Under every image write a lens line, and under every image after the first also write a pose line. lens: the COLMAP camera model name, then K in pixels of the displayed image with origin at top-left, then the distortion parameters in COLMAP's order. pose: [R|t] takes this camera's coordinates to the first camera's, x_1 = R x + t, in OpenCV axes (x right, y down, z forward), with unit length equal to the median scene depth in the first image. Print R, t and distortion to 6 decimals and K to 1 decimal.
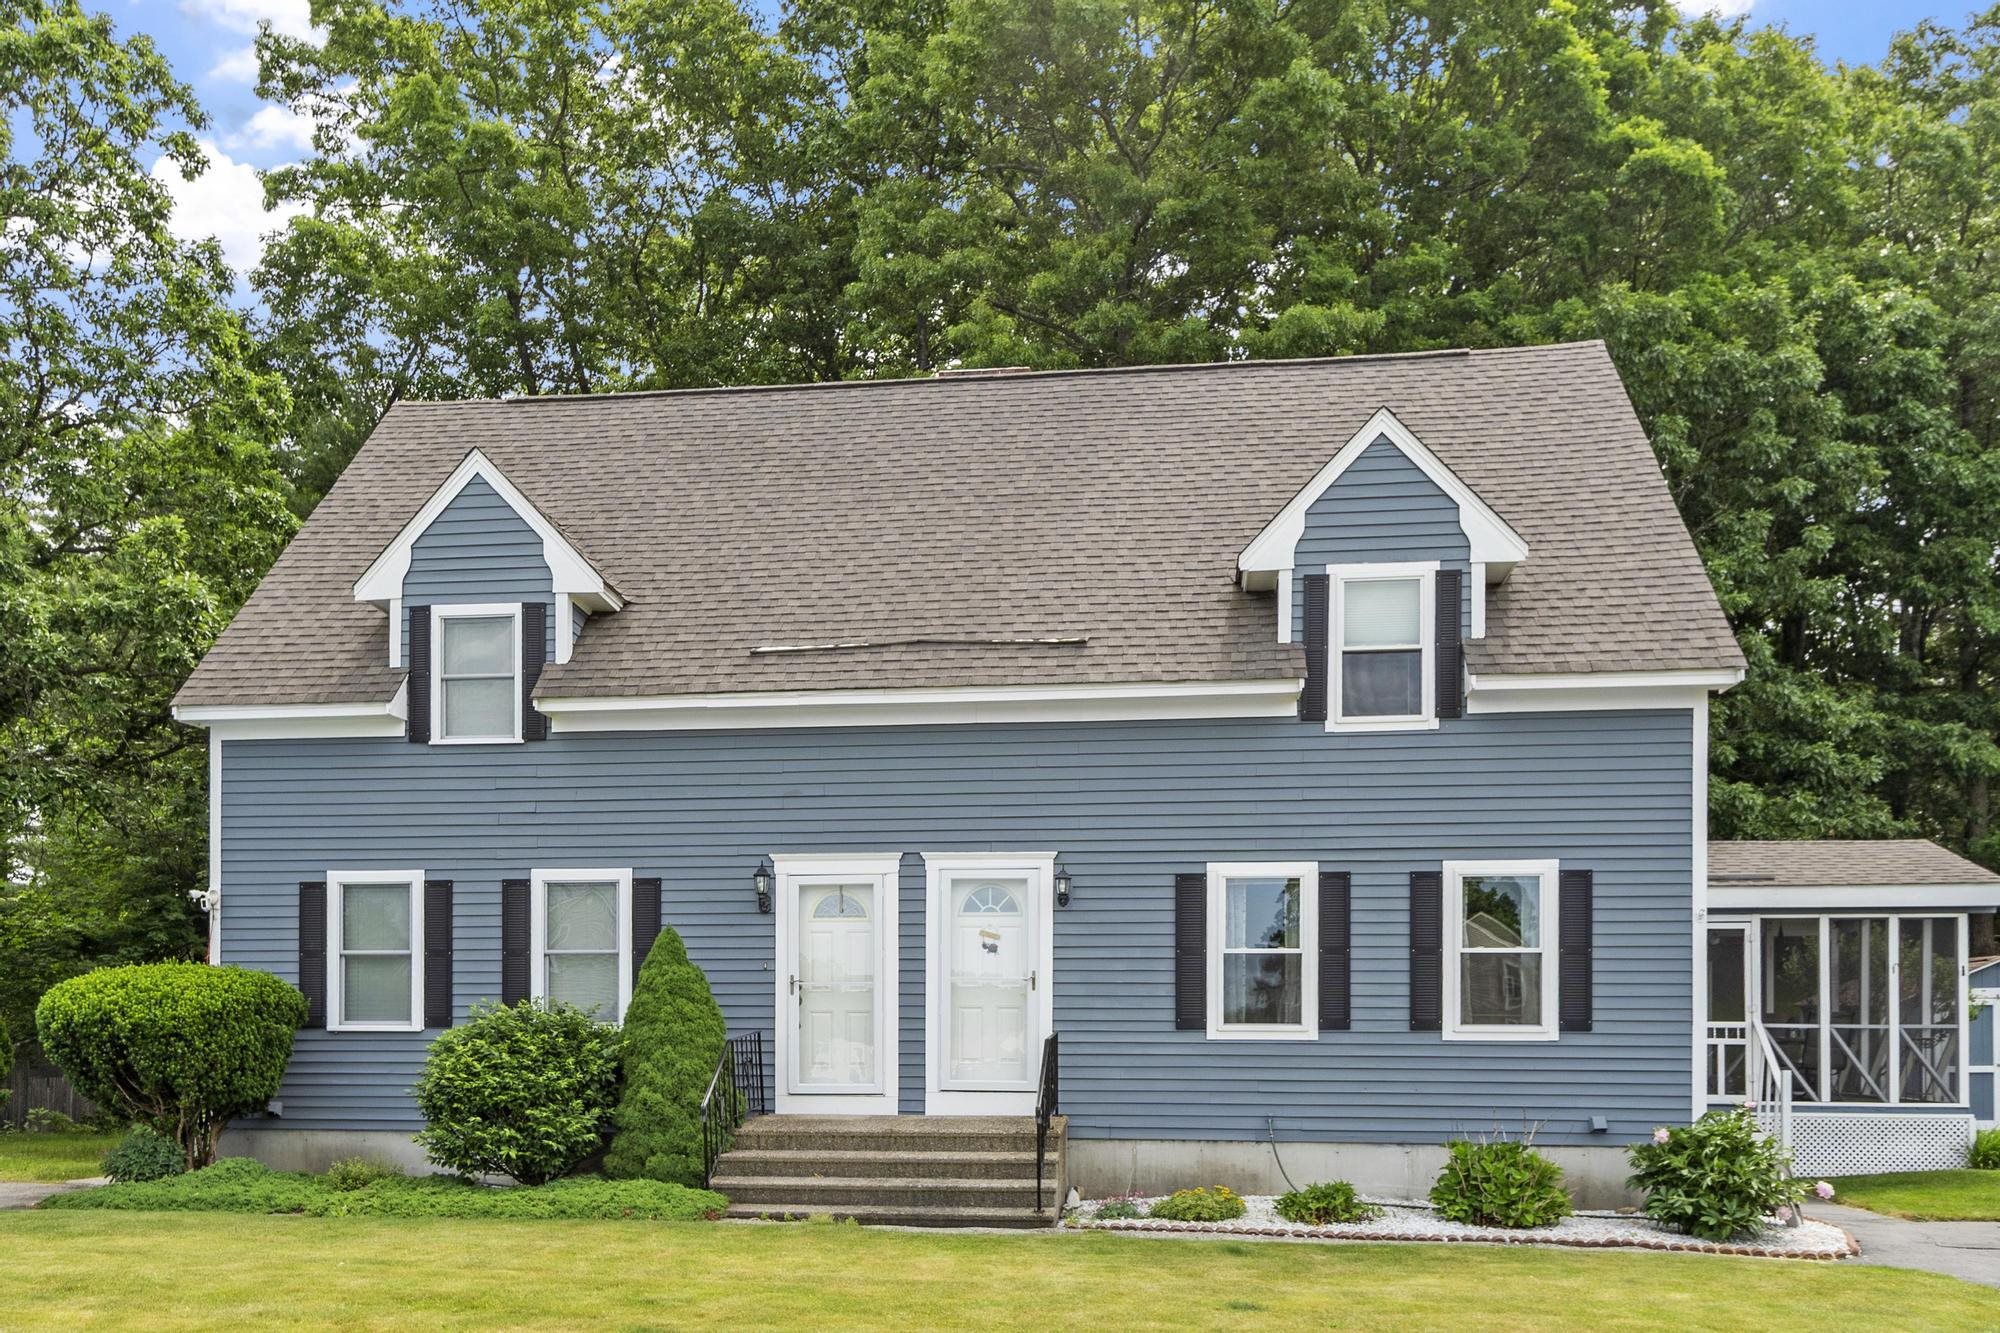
lens RADIAL K [[1496.8, 0, 1028.5], [0, 1496.8, 705.9], [0, 0, 1]] dist [0.015755, -0.004528]
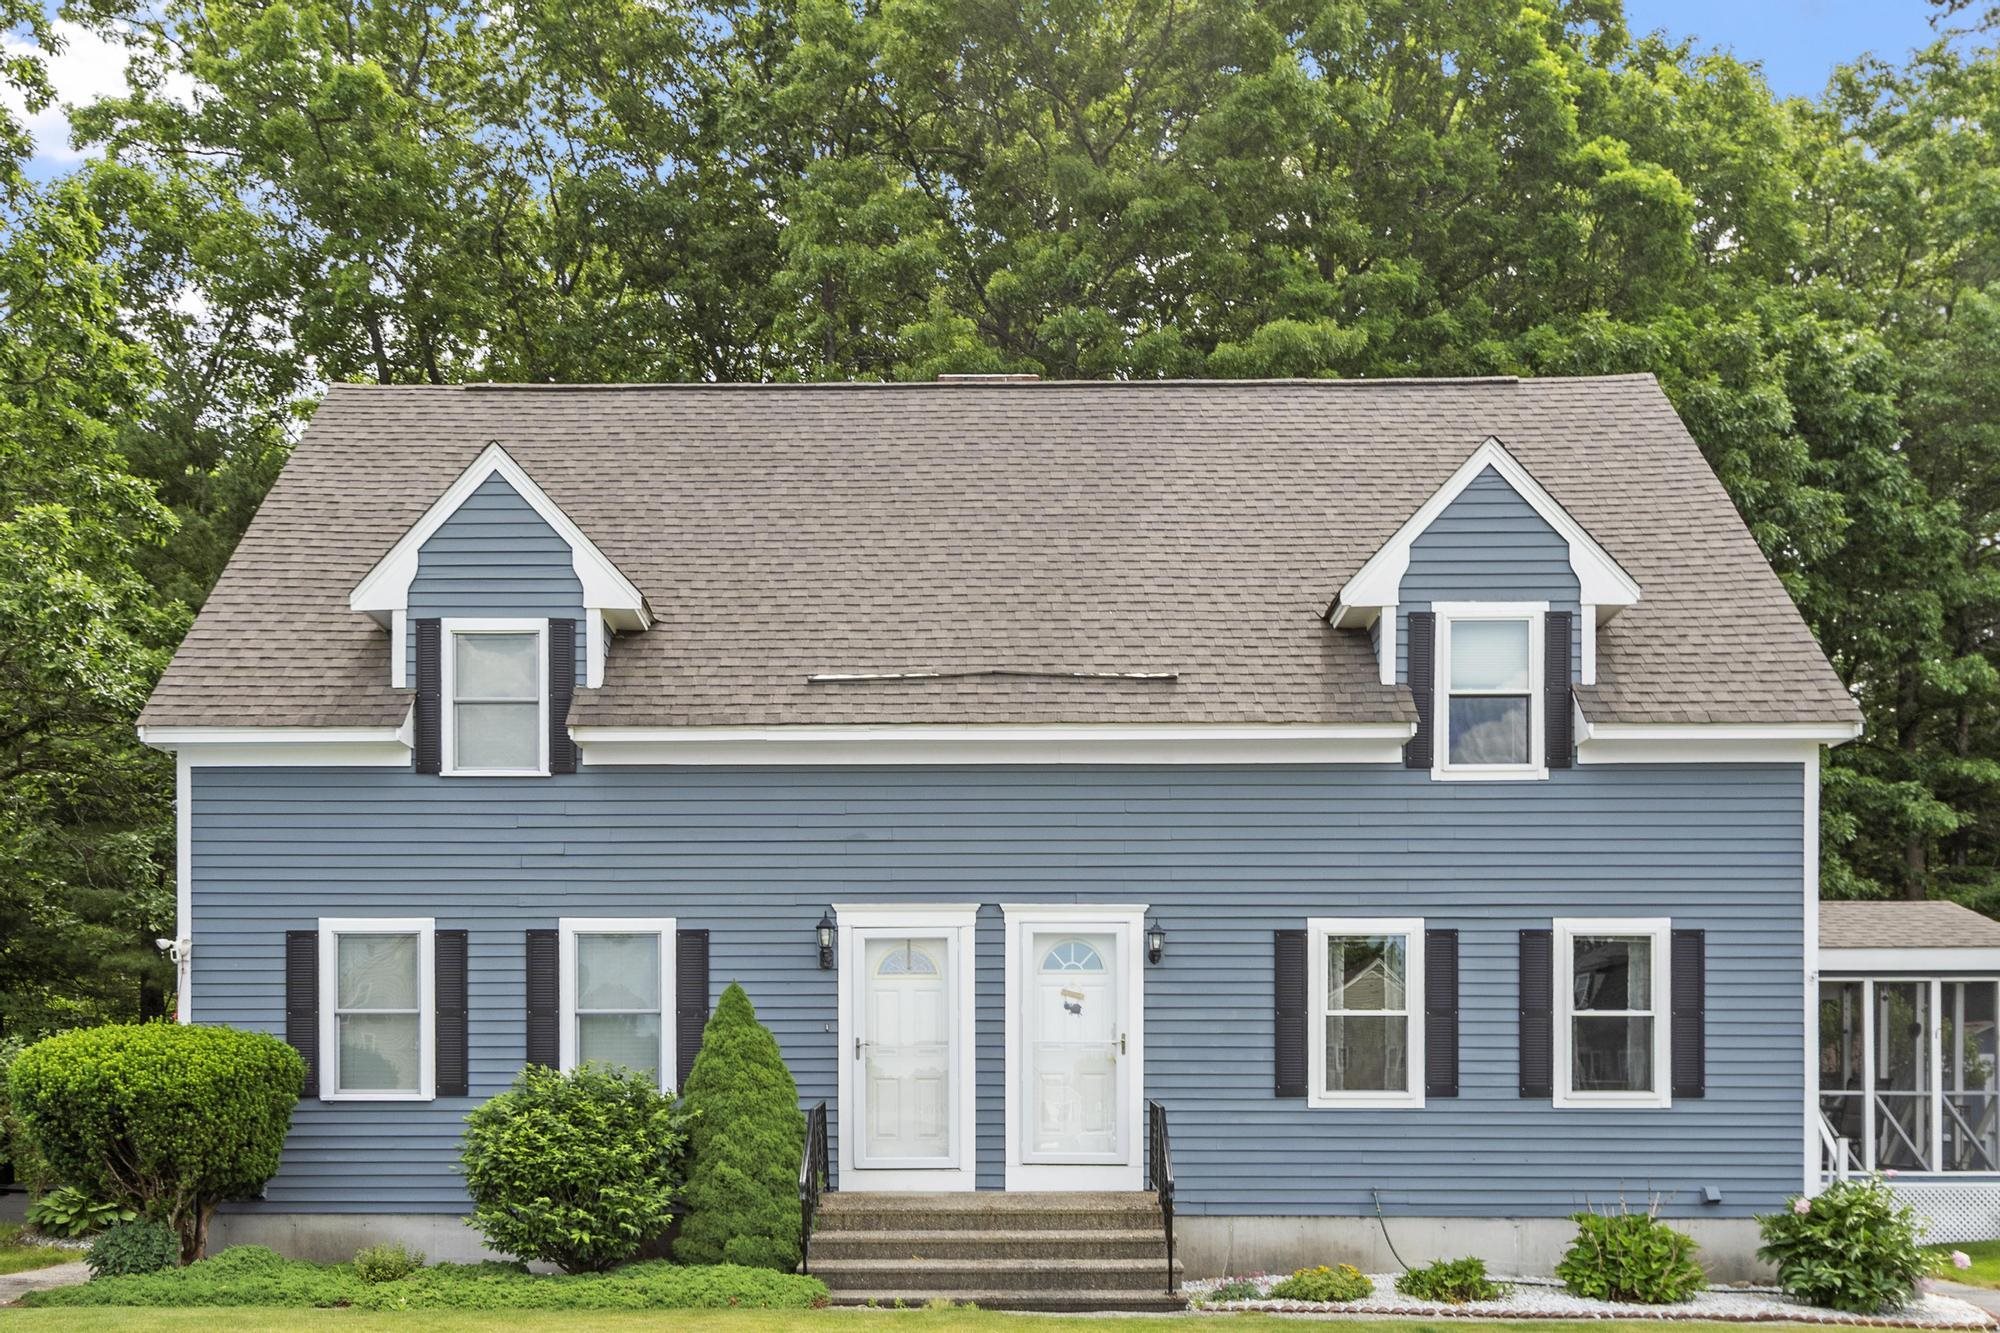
lens RADIAL K [[1635.4, 0, 1064.7], [0, 1635.4, 755.8], [0, 0, 1]] dist [0.019108, -0.003629]
pose [[0.994397, 0.019497, 0.103894, -0.138535], [-0.020139, 0.999784, 0.005139, 0.001615], [-0.103771, -0.007203, 0.994575, 0.003497]]
